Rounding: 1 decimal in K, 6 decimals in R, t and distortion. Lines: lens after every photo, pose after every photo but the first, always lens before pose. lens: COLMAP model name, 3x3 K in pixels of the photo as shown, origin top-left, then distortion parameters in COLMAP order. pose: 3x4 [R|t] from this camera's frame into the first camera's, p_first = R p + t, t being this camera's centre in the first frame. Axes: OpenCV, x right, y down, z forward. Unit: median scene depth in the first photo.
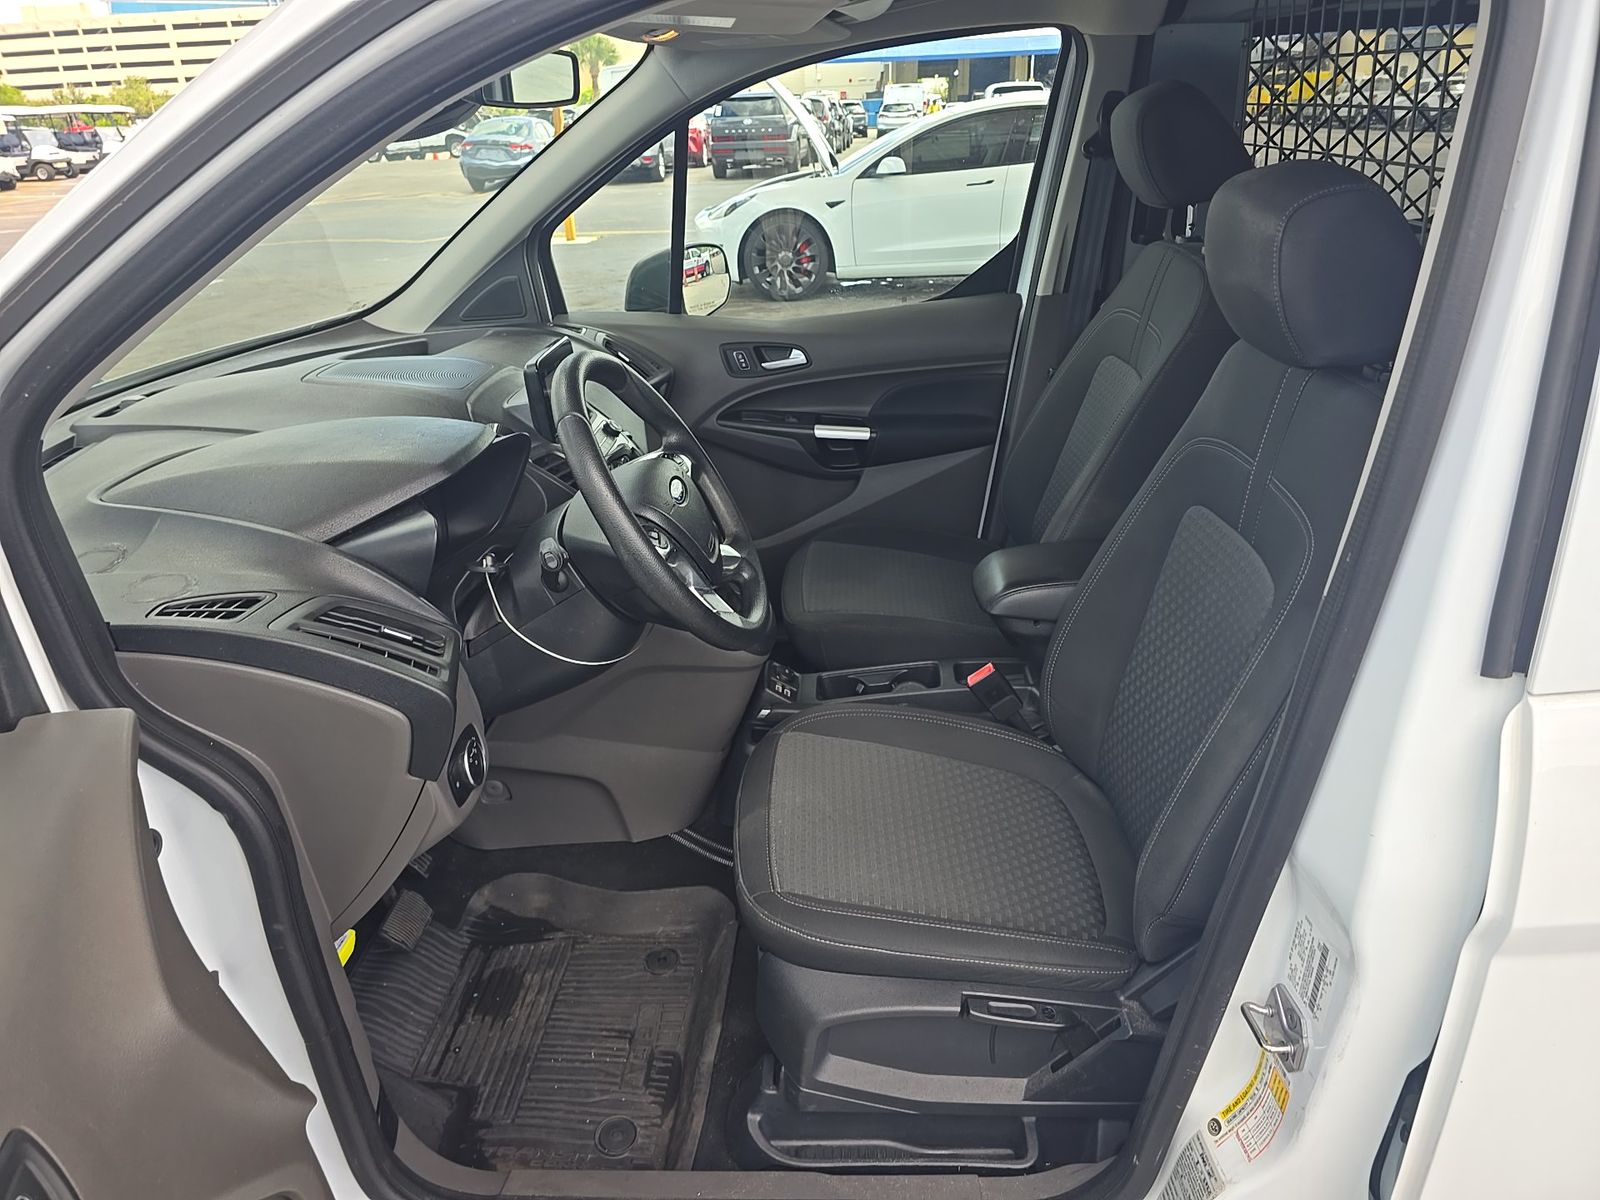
lens RADIAL K [[1071.8, 0, 800.0], [0, 1071.8, 600.0], [0, 0, 1]] dist [0.044578, -0.047135]
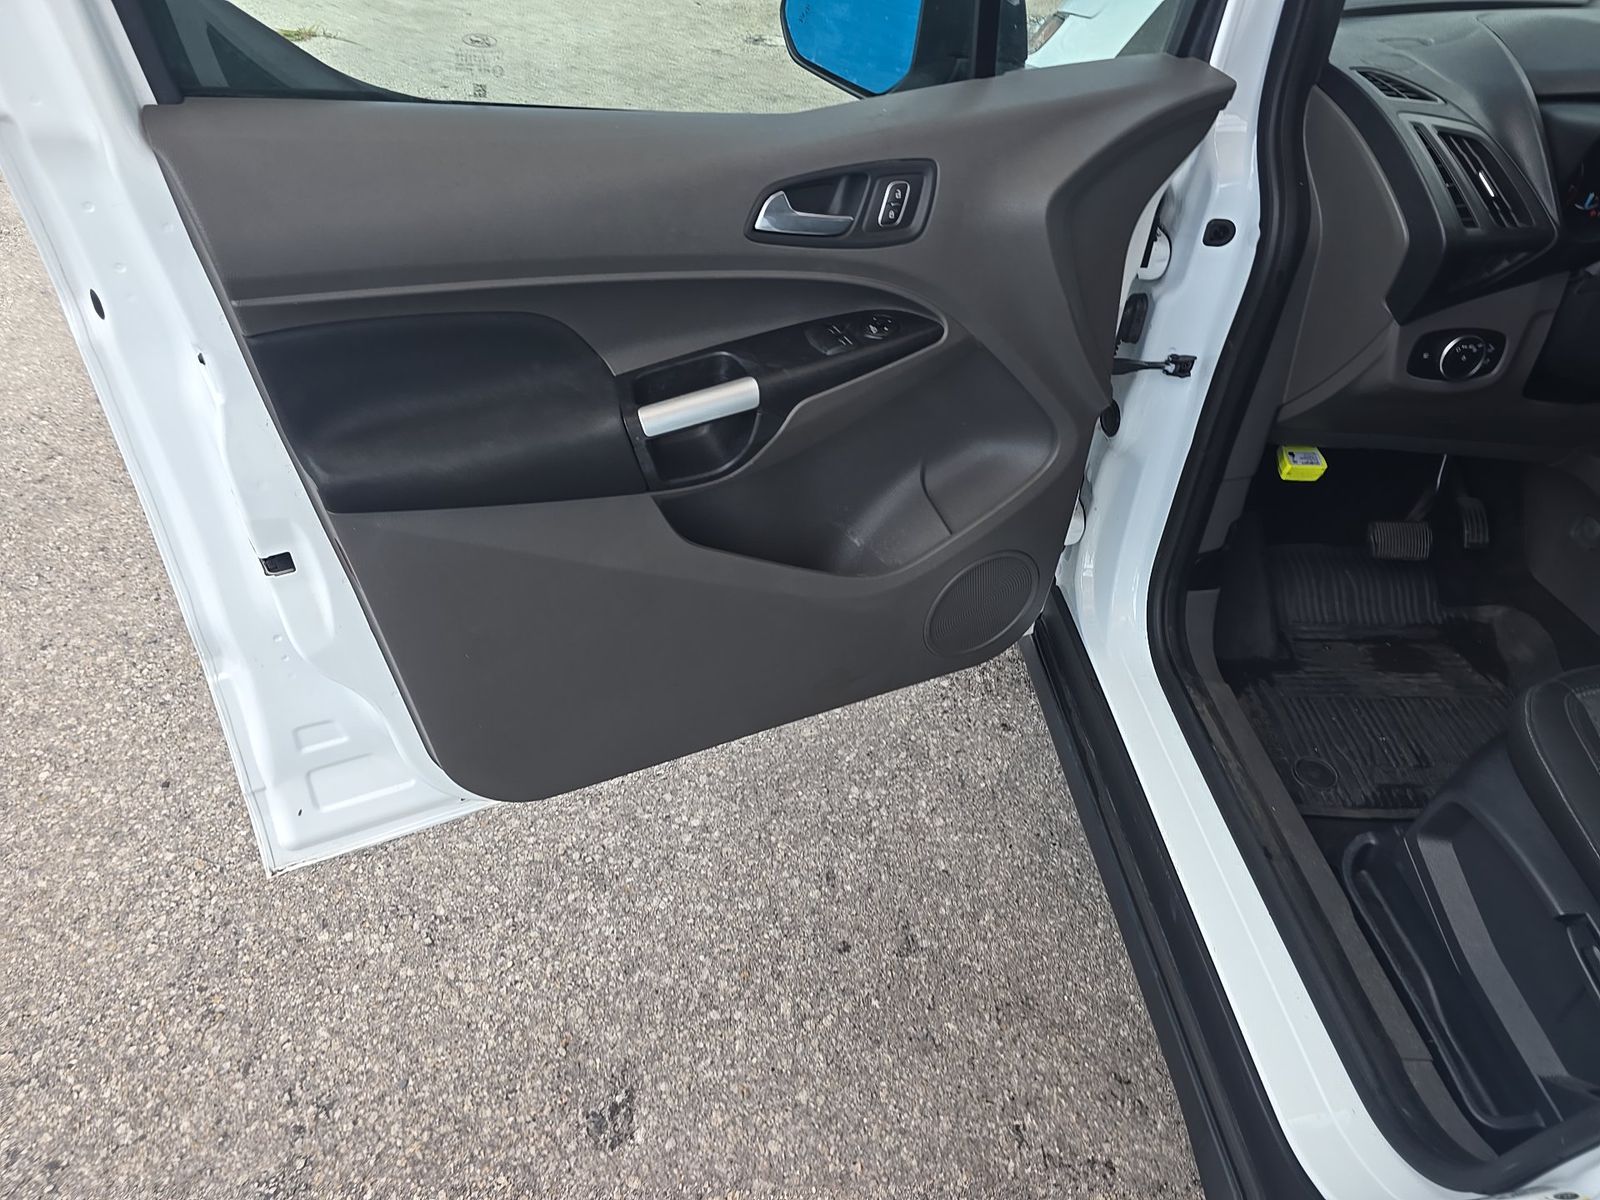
lens RADIAL K [[1071.8, 0, 800.0], [0, 1071.8, 600.0], [0, 0, 1]] dist [0.044578, -0.047135]
pose [[0.114071, 0.665676, -0.737471, 0.491007], [-0.467887, 0.690834, 0.551208, 0.036555], [0.876396, 0.282176, 0.390266, 0.112688]]
